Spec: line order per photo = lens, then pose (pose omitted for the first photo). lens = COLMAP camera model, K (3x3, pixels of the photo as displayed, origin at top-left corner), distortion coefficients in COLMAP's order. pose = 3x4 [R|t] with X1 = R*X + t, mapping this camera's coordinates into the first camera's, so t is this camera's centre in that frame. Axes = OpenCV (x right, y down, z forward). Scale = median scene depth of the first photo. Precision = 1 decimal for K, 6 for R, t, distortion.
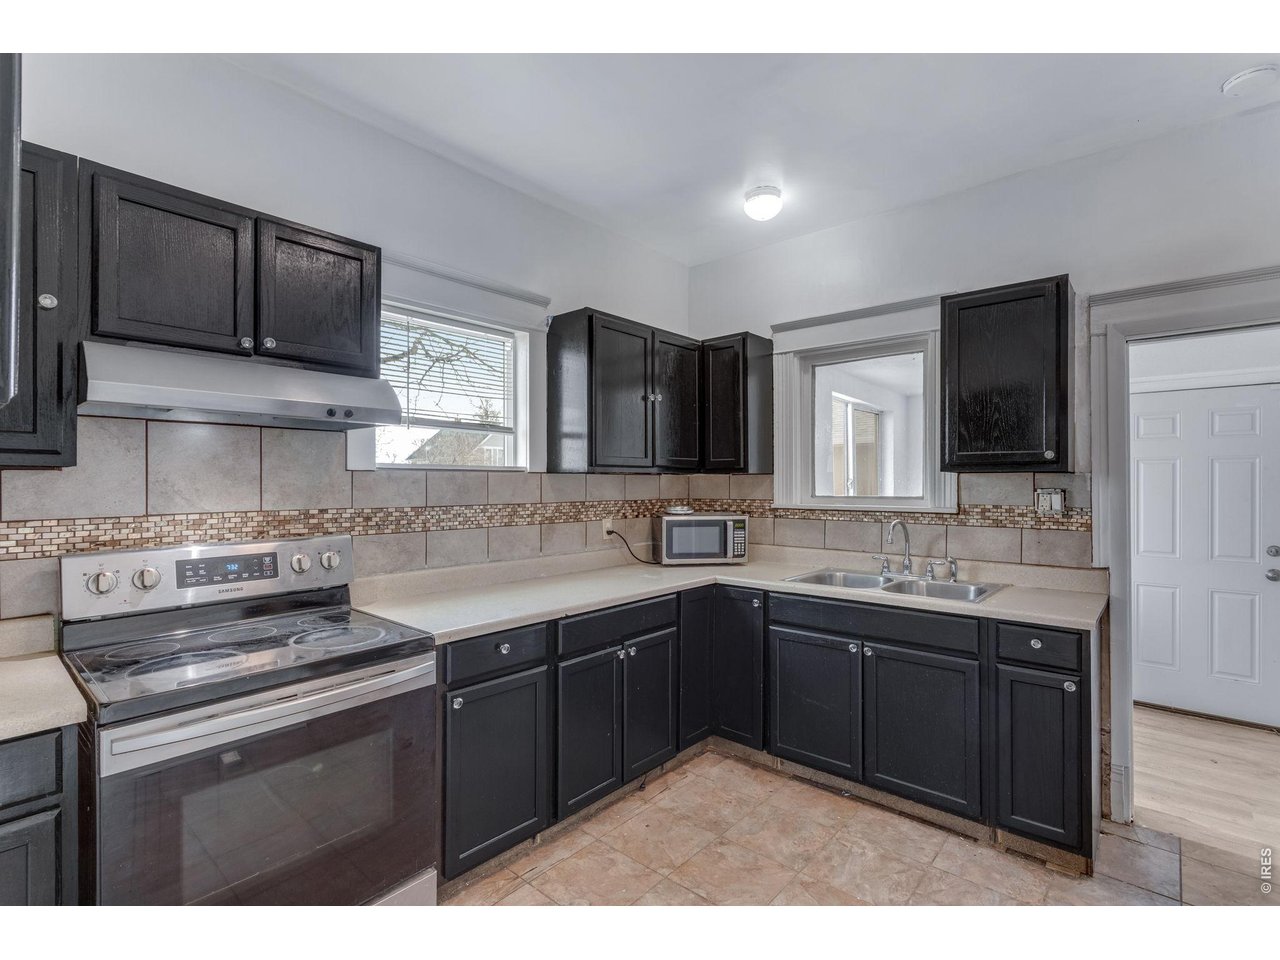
lens RADIAL K [[615.4, 0, 640.0], [0, 615.4, 480.0], [0, 0, 1]] dist [0.001260, 0.000333]
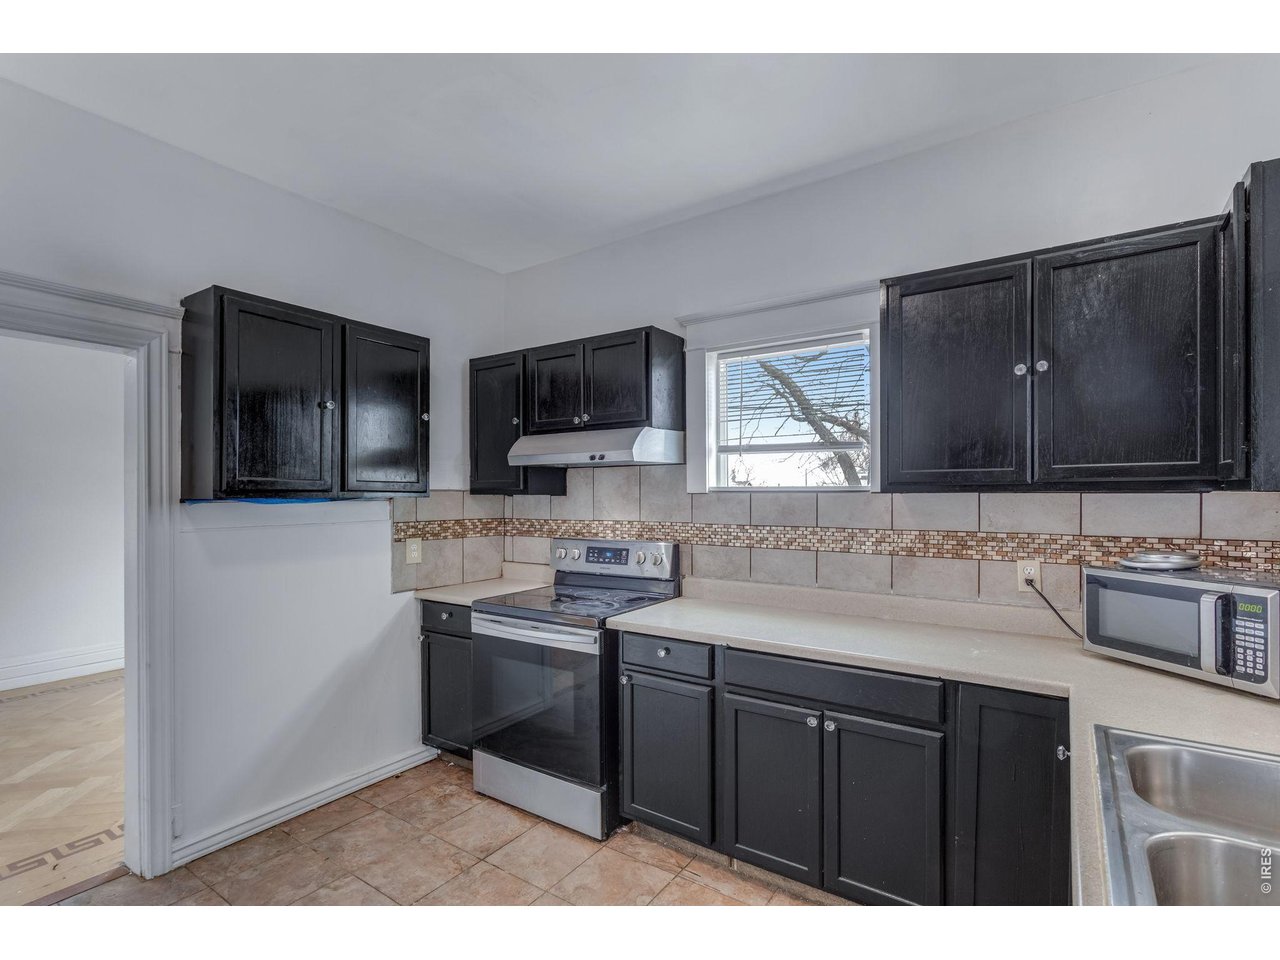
lens RADIAL K [[615.4, 0, 640.0], [0, 615.4, 480.0], [0, 0, 1]] dist [0.001260, 0.000333]
pose [[0.116795, -0.020662, -0.992941, 0.650723], [0.006763, 0.999777, -0.020009, -0.015087], [0.993133, -0.004378, 0.116909, 0.602459]]
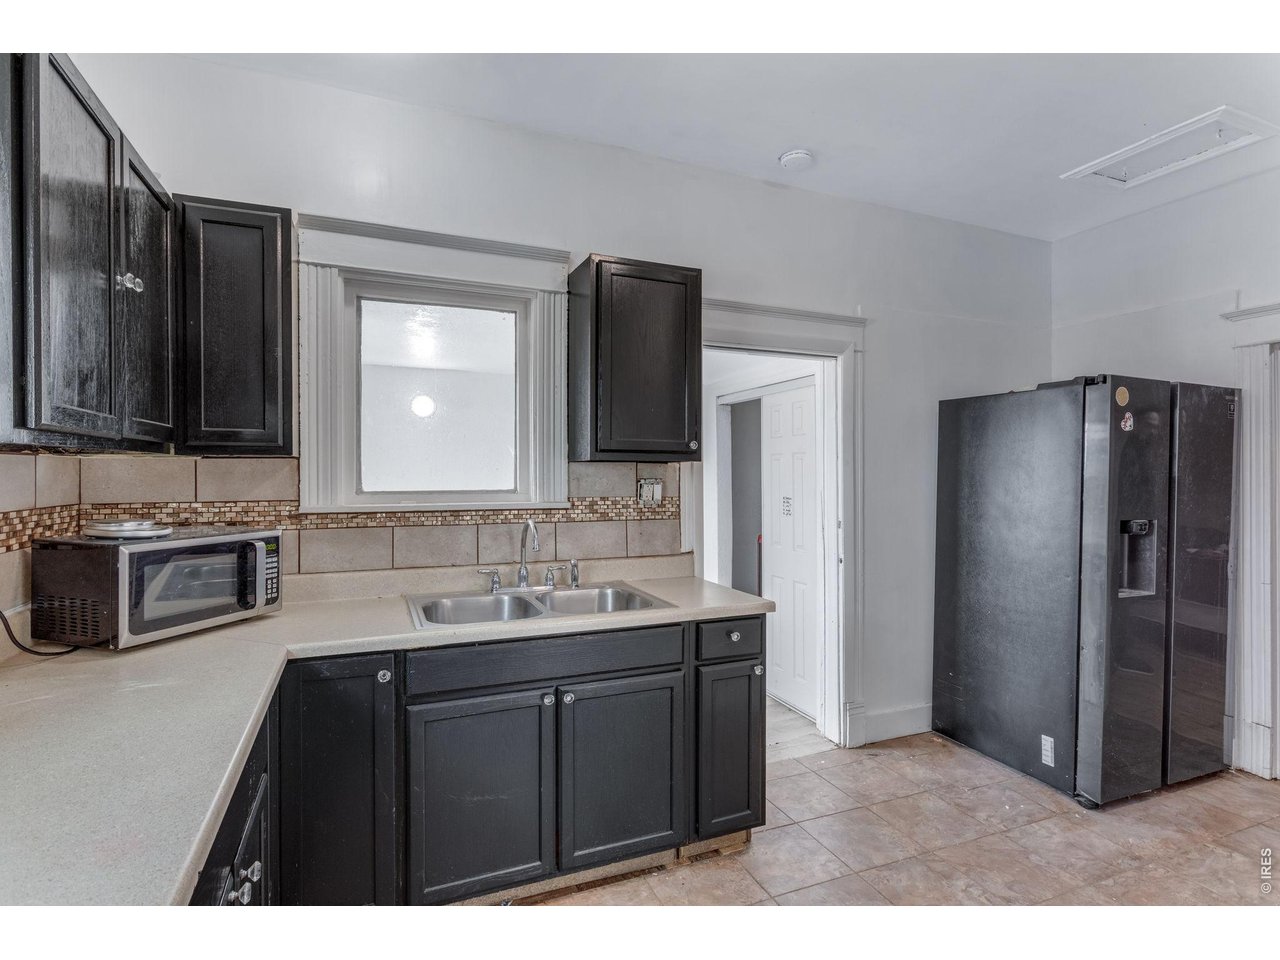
lens RADIAL K [[631.9, 0, 621.5], [0, 631.9, 484.2], [0, 0, 1]] dist [0.000265, 0.000279]
pose [[0.443666, -0.014827, 0.896070, -0.253292], [-0.007229, 0.999771, 0.020122, 0.001758], [-0.896163, -0.015405, 0.443457, 0.532999]]
